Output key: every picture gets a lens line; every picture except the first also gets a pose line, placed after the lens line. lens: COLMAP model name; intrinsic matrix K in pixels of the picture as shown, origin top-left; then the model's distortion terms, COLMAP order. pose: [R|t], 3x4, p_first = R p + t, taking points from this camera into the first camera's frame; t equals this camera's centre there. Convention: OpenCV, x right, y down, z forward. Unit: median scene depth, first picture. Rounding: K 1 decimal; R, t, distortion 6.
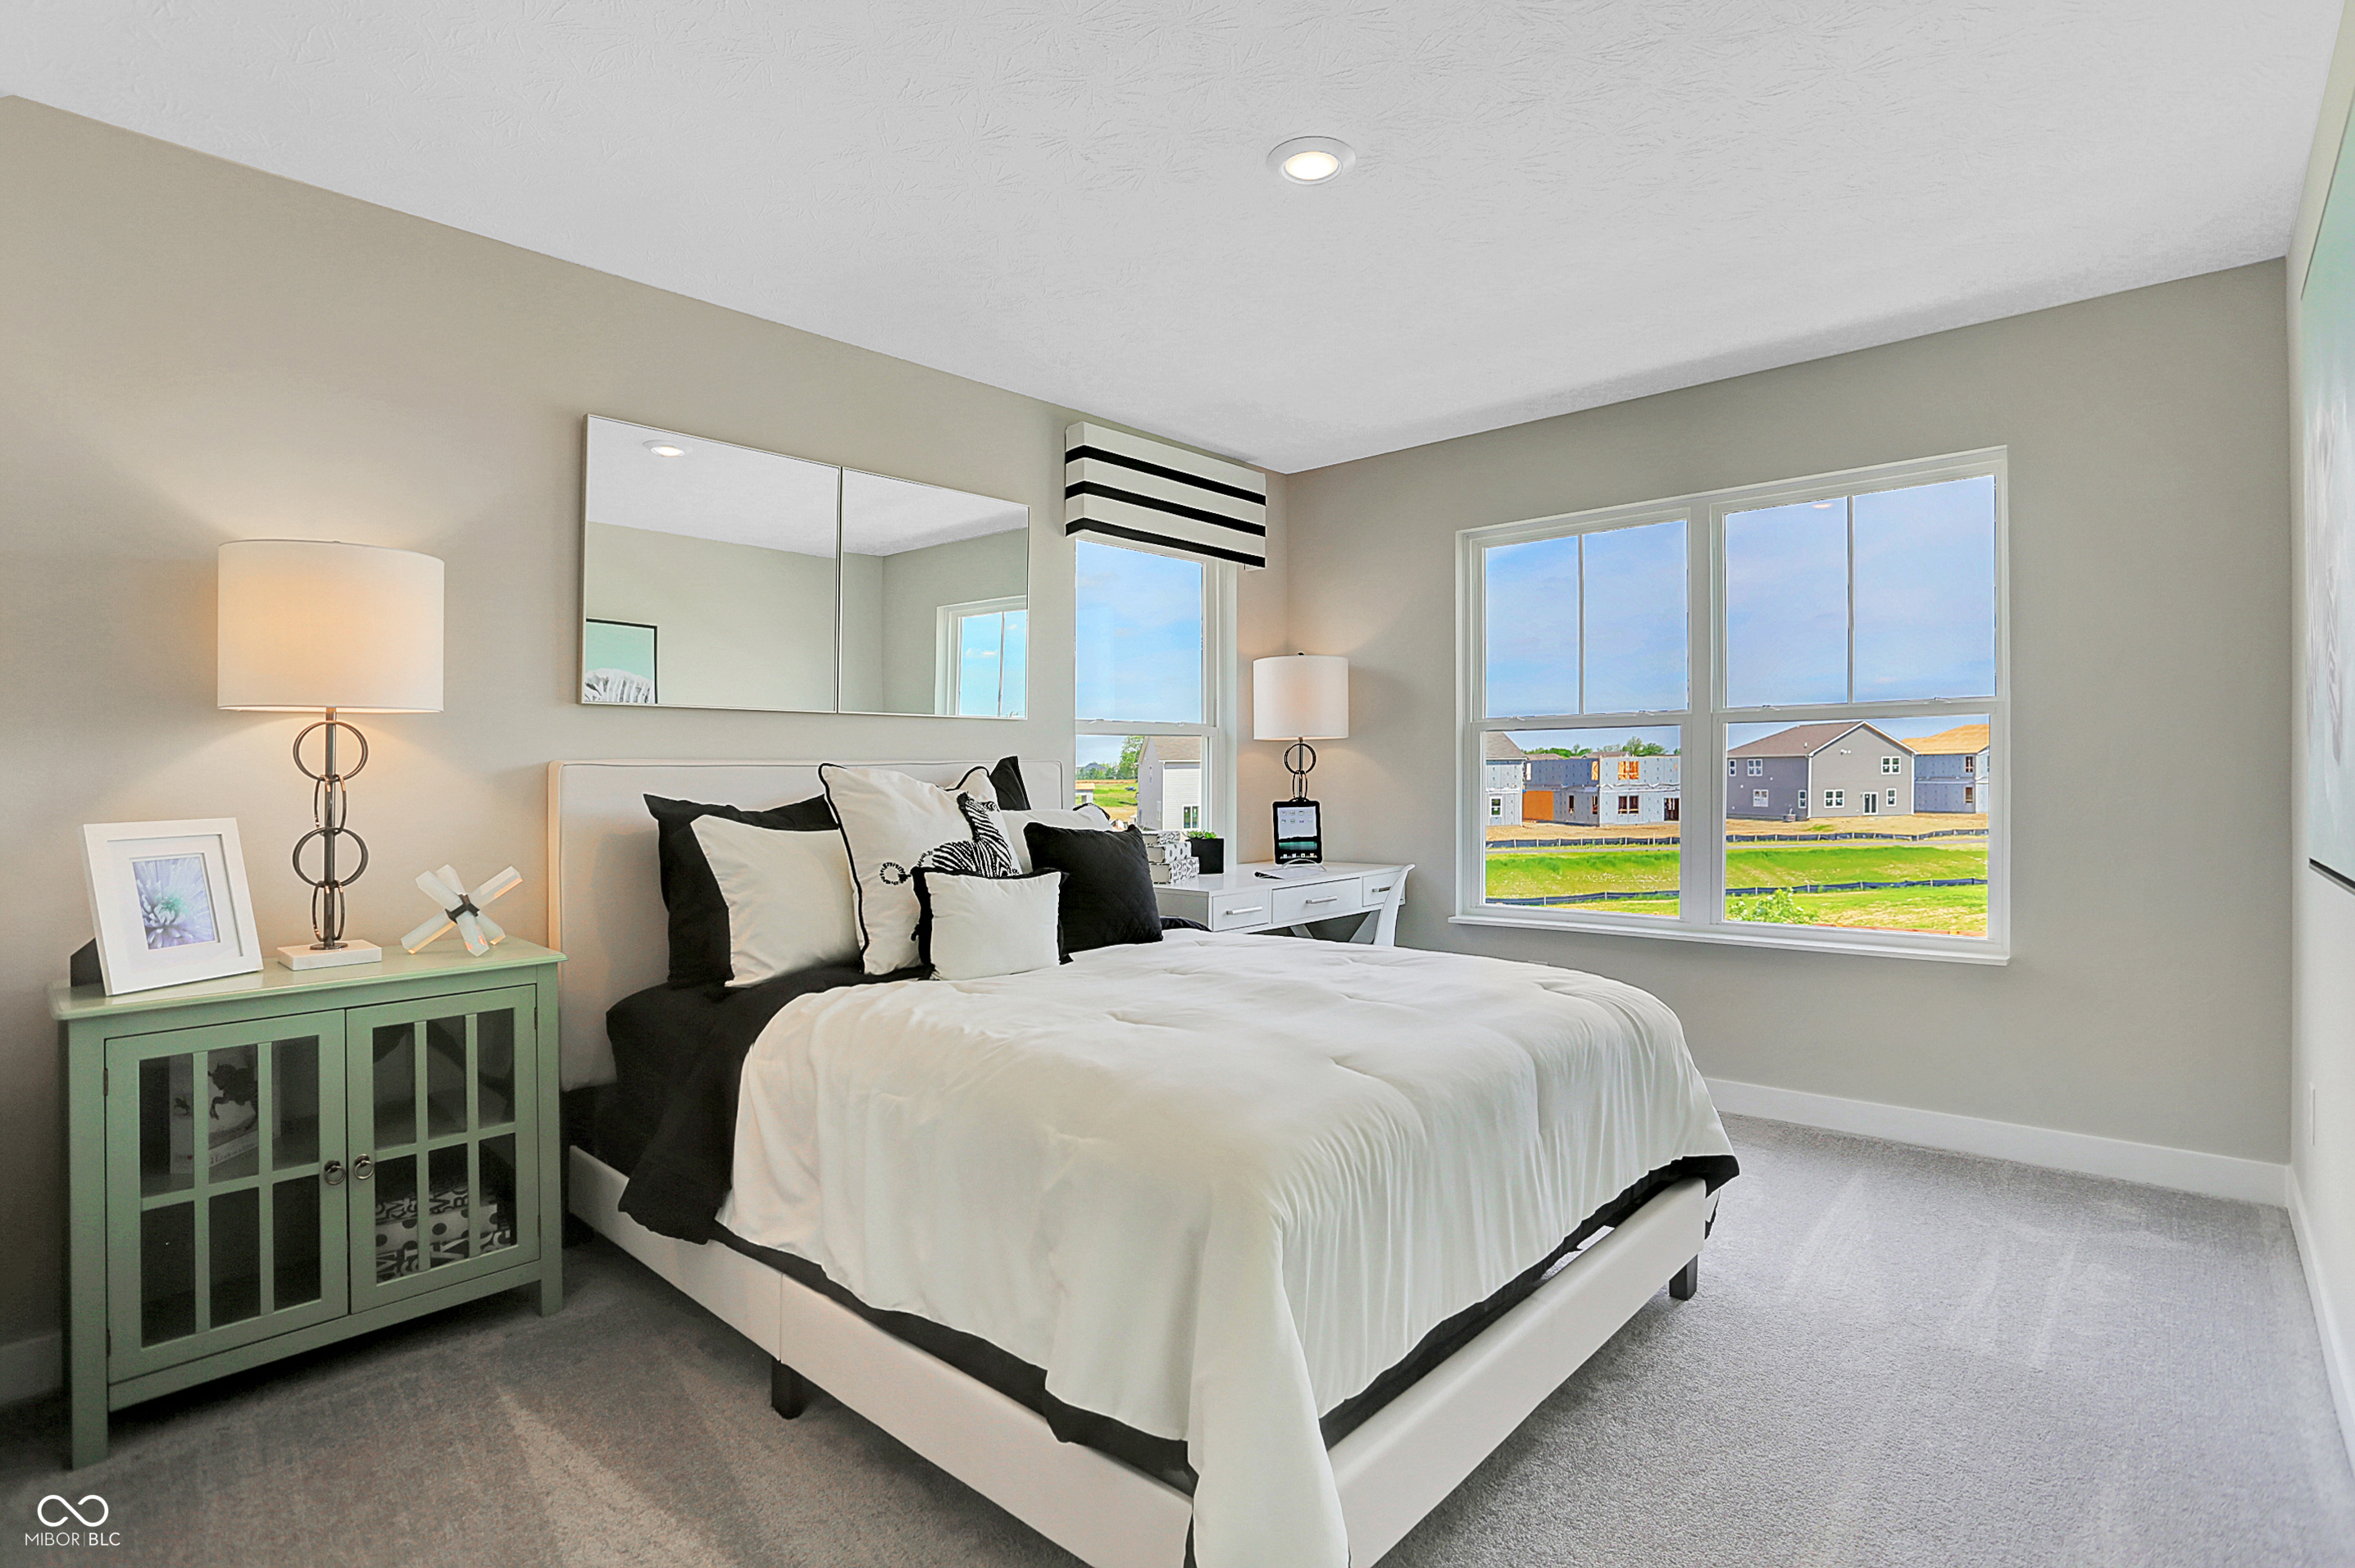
lens RADIAL K [[1145.8, 0, 1182.3], [0, 1145.8, 769.2], [0, 0, 1]] dist [-0.081941, 0.041326]
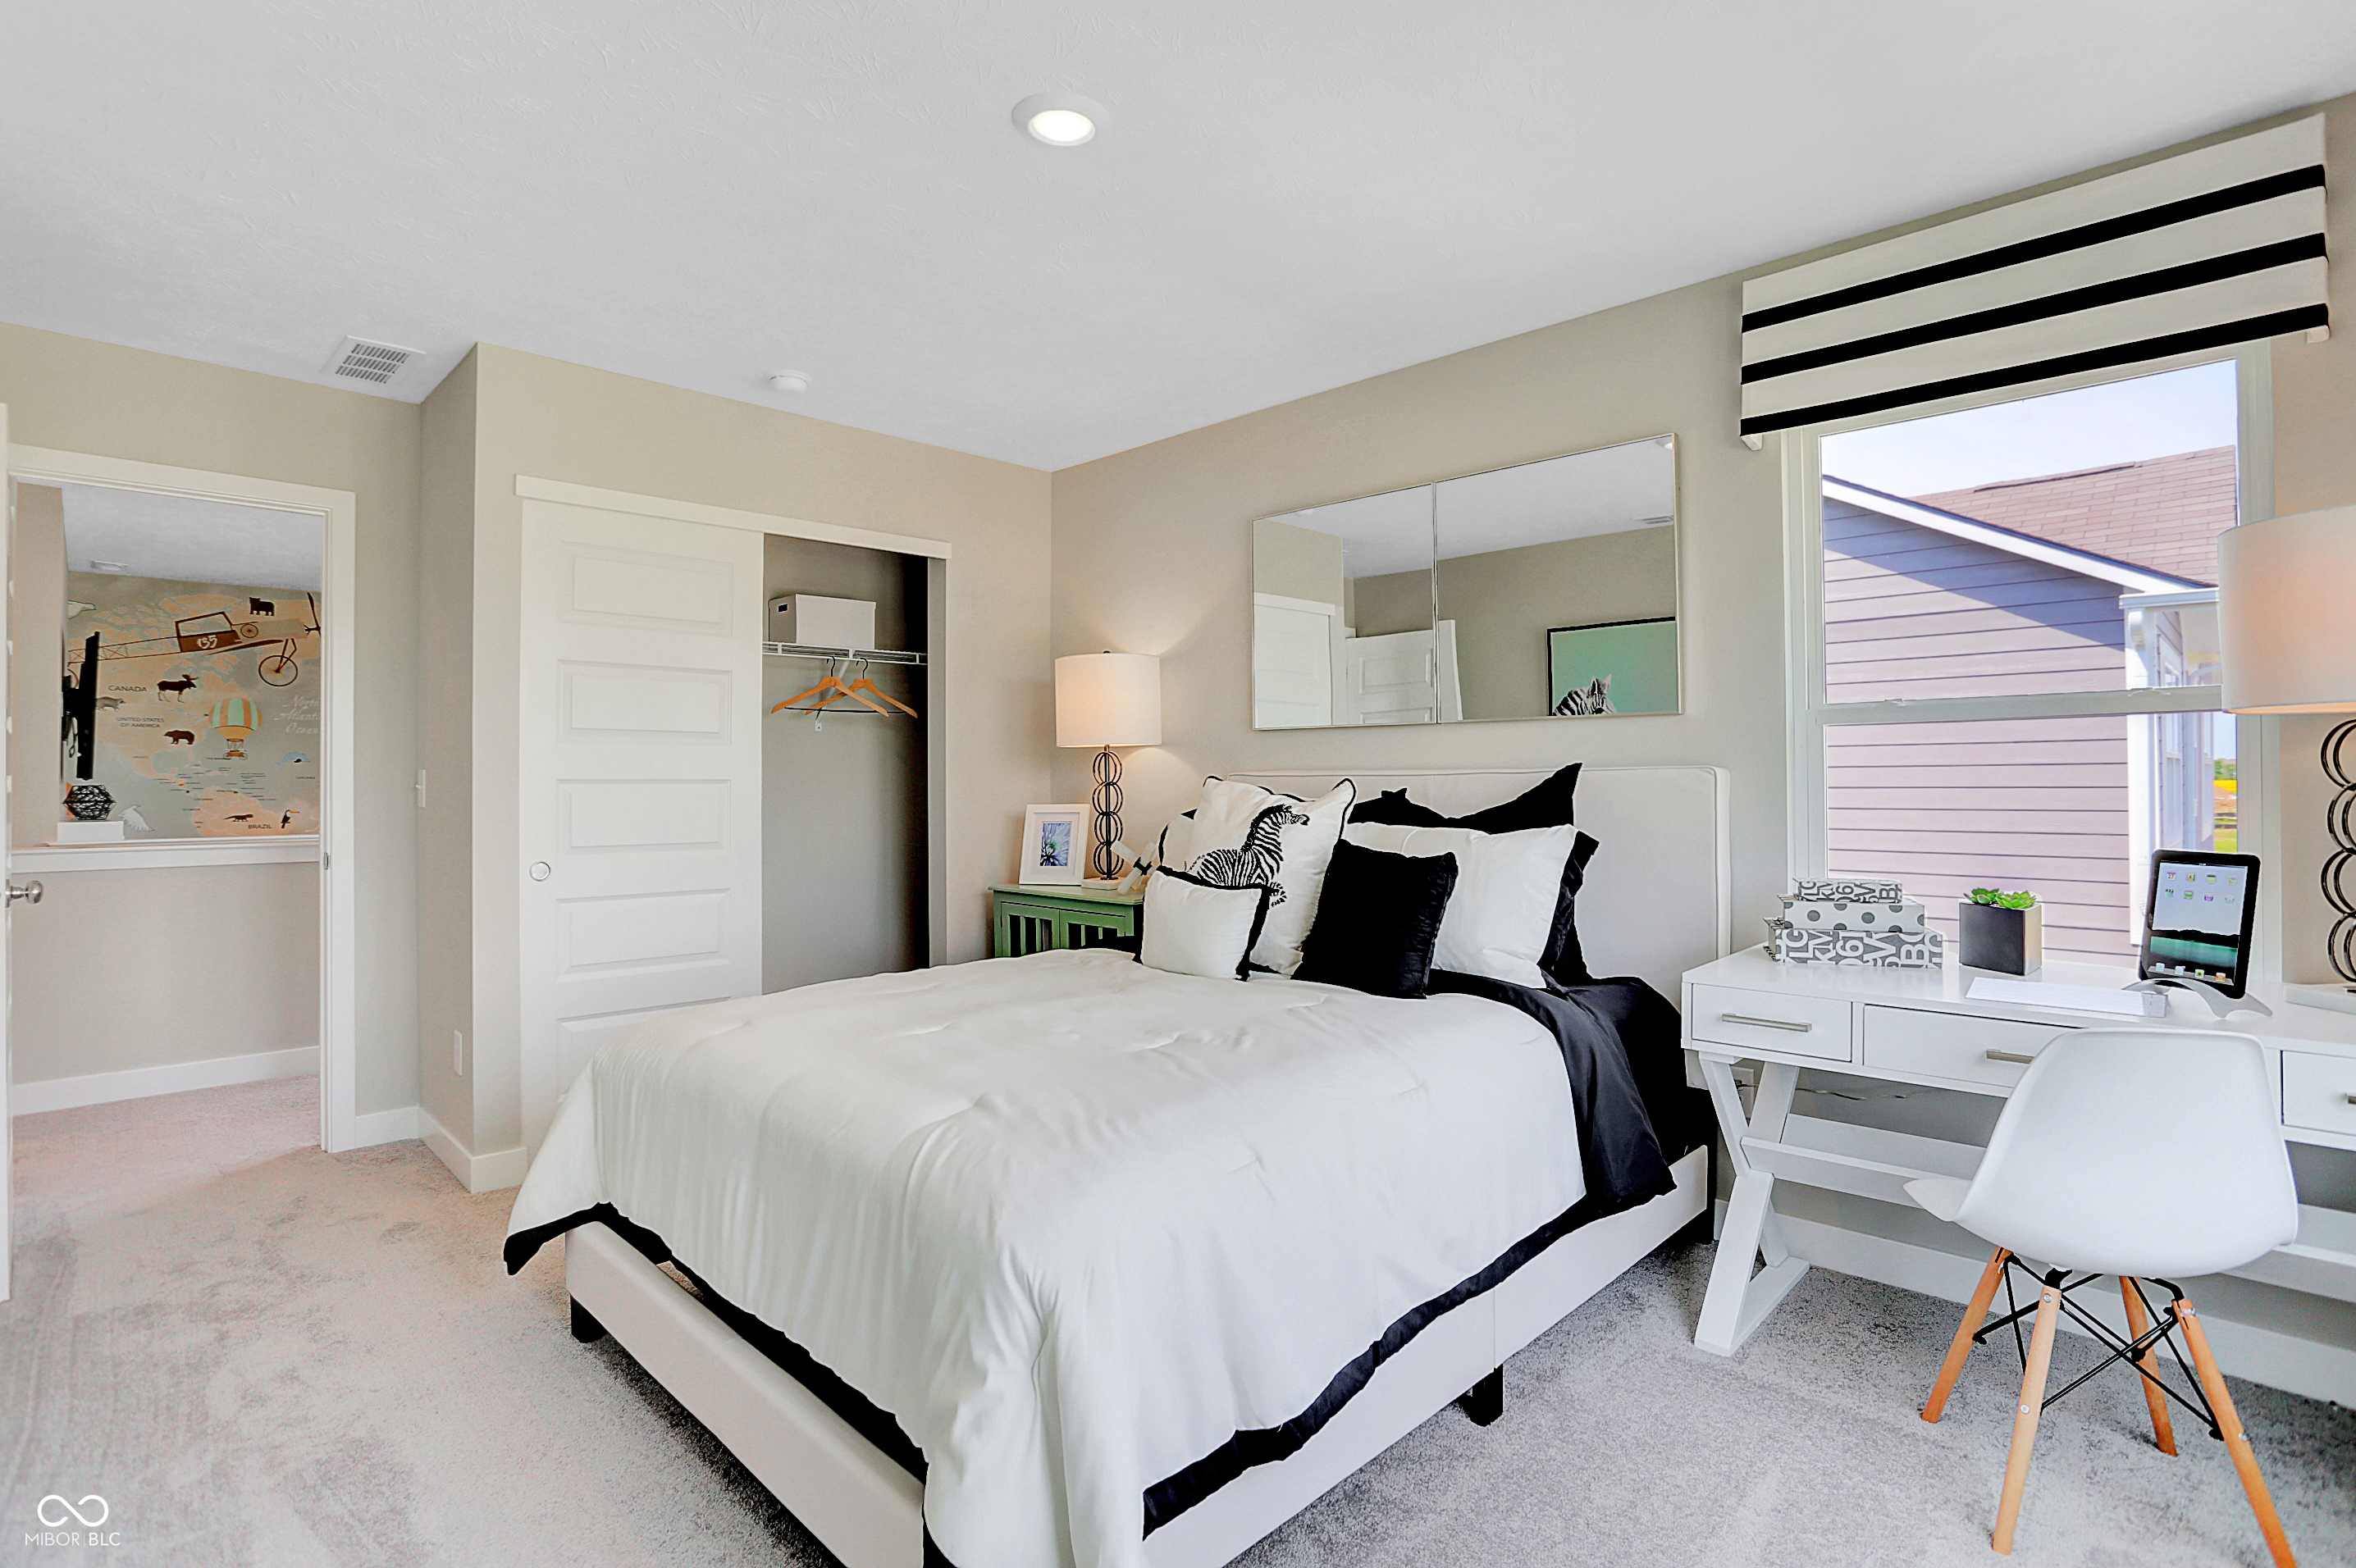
lens RADIAL K [[1156.6, 0, 1176.4], [0, 1156.6, 760.1], [0, 0, 1]] dist [-0.054024, 0.013744]
pose [[-0.047765, -0.006031, -0.998840, 0.563075], [0.008973, 0.999939, -0.006466, -0.009247], [0.998818, -0.009271, -0.047708, 0.618933]]
